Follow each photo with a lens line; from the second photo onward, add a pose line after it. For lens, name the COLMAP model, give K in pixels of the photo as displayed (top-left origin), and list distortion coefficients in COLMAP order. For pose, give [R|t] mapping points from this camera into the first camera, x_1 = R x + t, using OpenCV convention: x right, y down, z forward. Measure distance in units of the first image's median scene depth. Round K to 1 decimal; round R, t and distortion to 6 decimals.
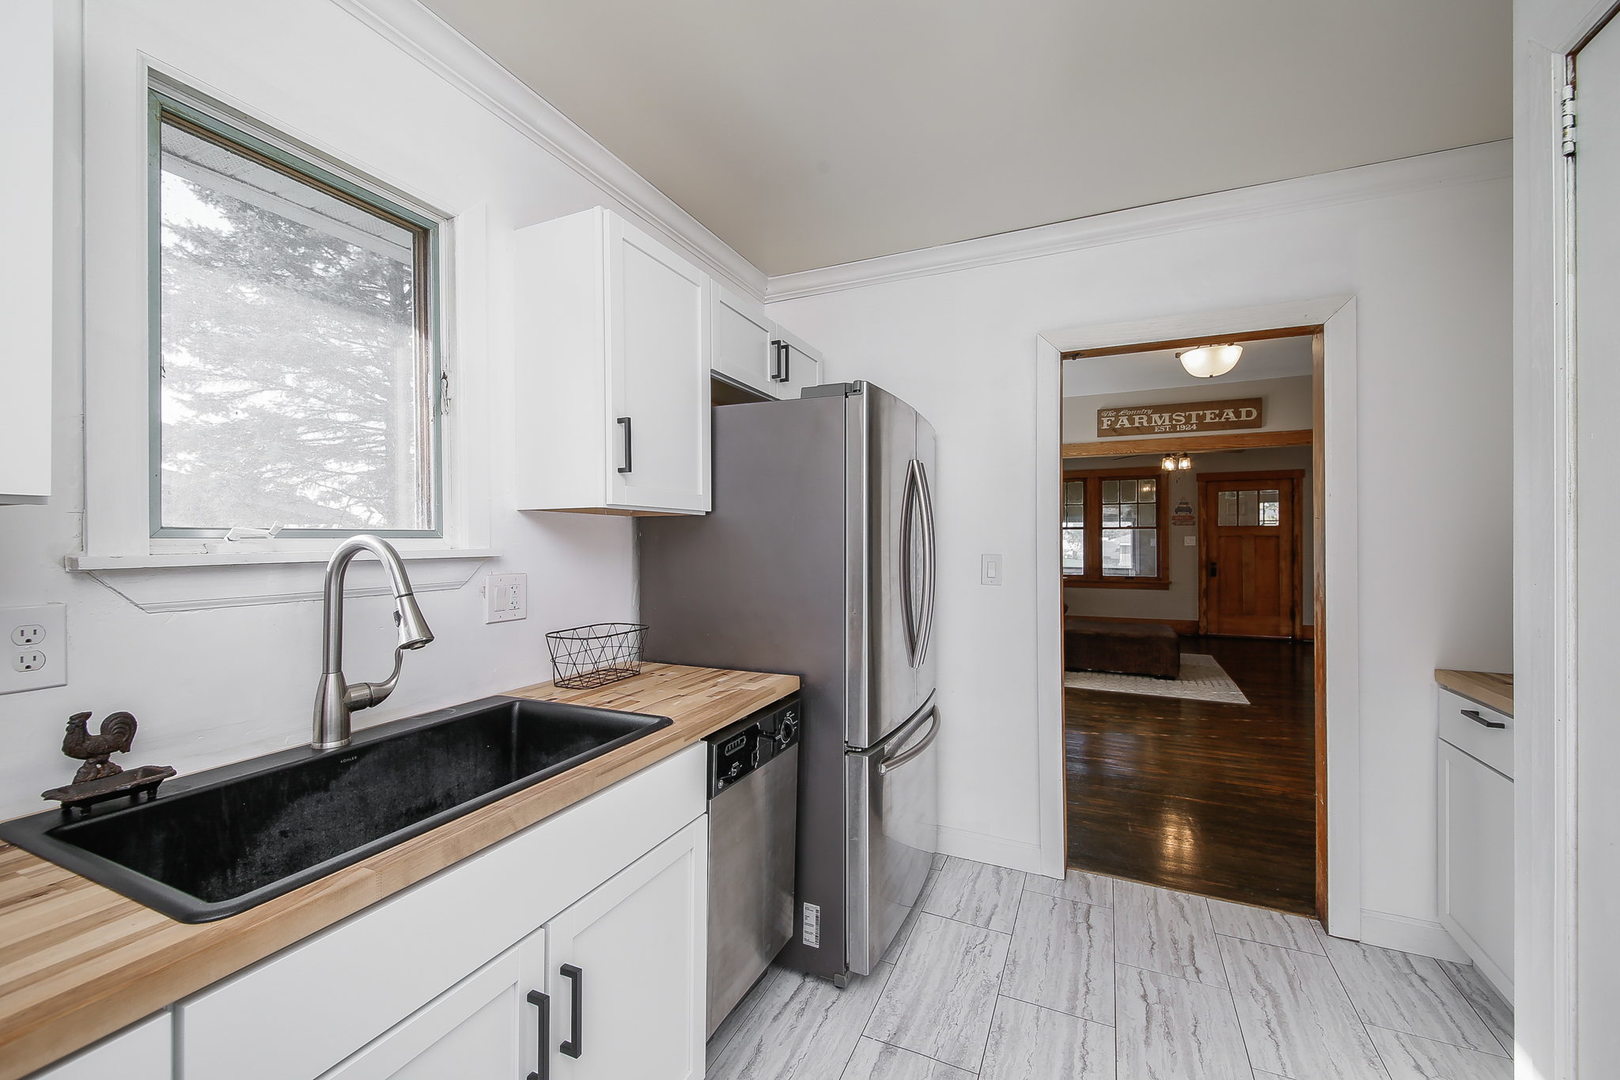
lens RADIAL K [[636.8, 0, 810.3], [0, 636.8, 533.4], [0, 0, 1]] dist [-0.008513, -0.000536]
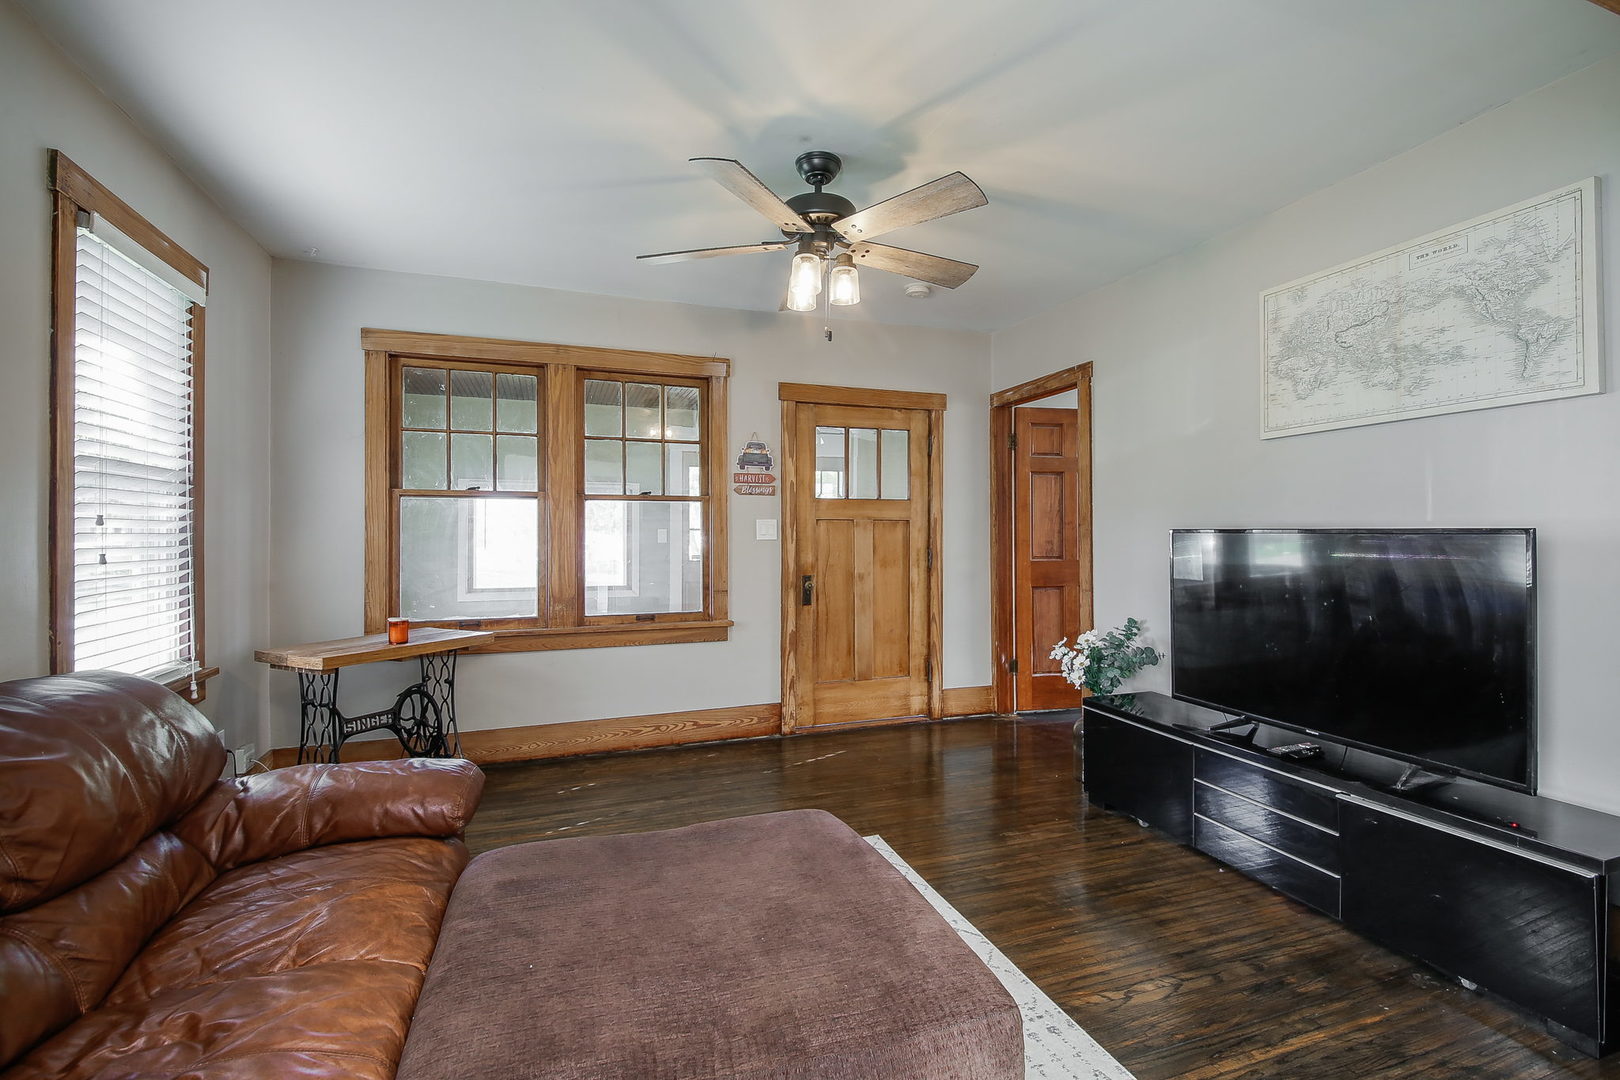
lens RADIAL K [[742.9, 0, 798.7], [0, 742.9, 529.3], [0, 0, 1]] dist [-0.000526, -0.000041]
pose [[0.732167, 0.006153, 0.681098, 0.265098], [-0.003500, 0.999980, -0.005271, 0.015098], [-0.681117, 0.001476, 0.732174, 0.623908]]
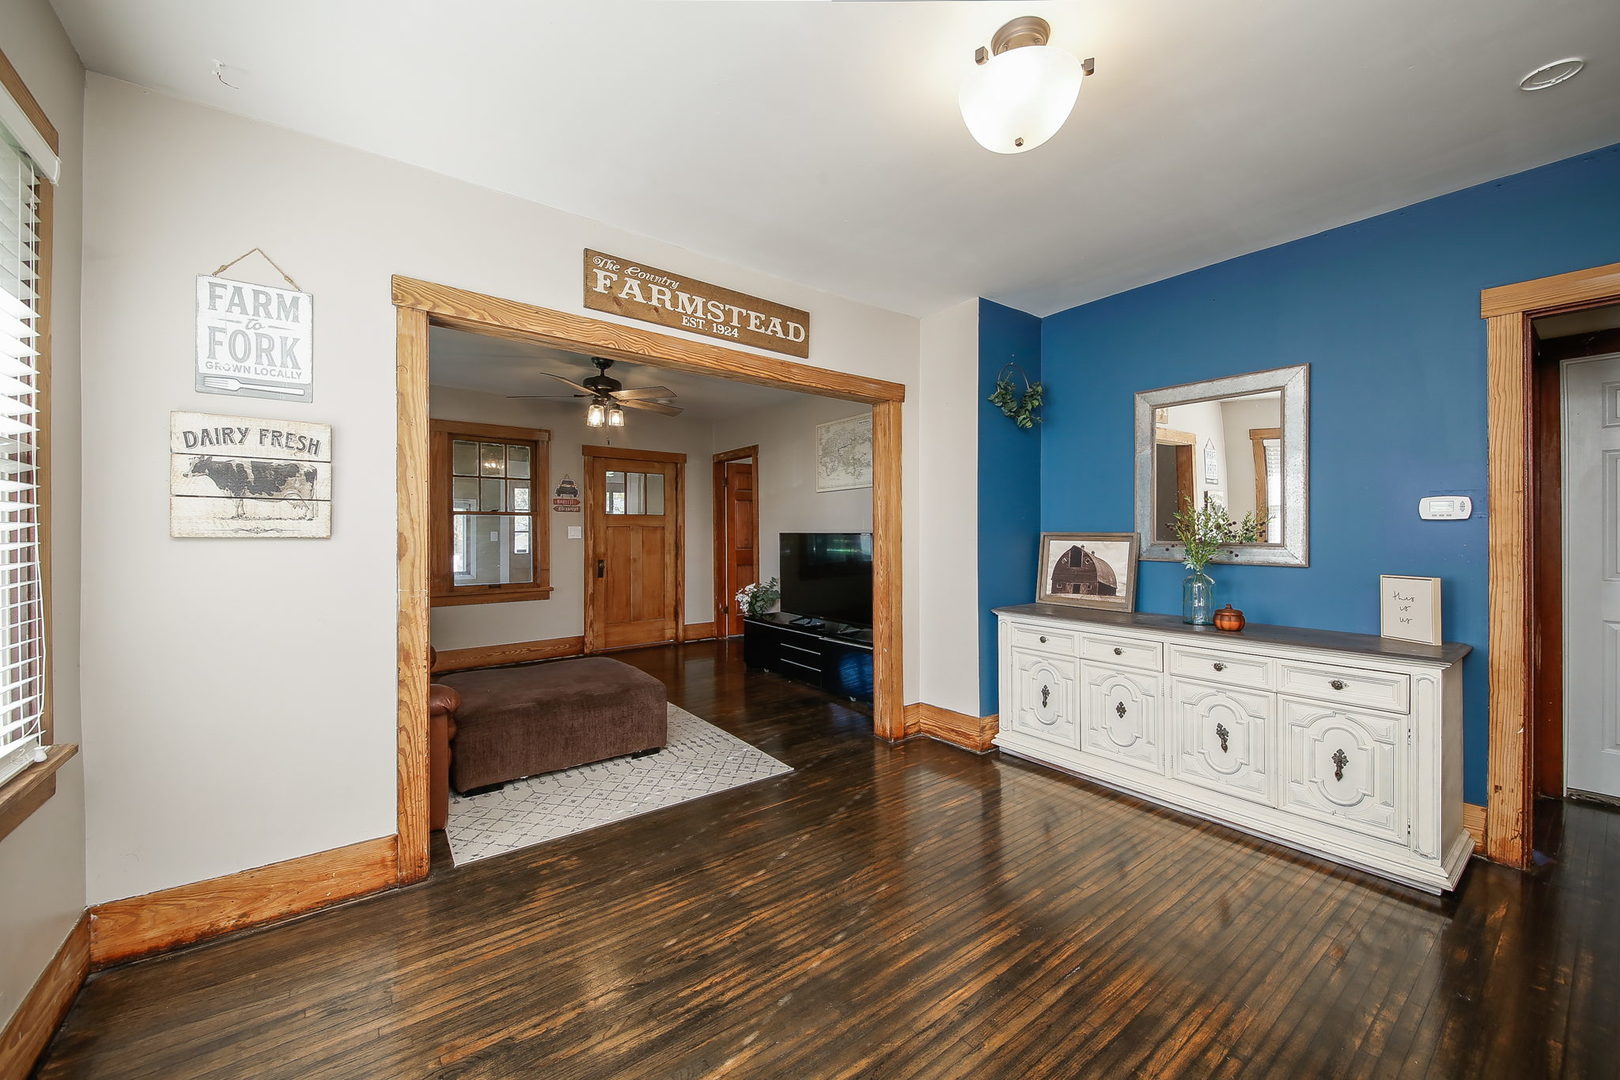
lens RADIAL K [[616.9, 0, 816.5], [0, 616.9, 533.0], [0, 0, 1]] dist [0.029804, 0.000061]
pose [[0.467448, 0.001222, 0.884020, 0.078941], [-0.001661, 0.999998, -0.000504, 0.012864], [-0.884019, -0.001233, 0.467450, 0.413863]]
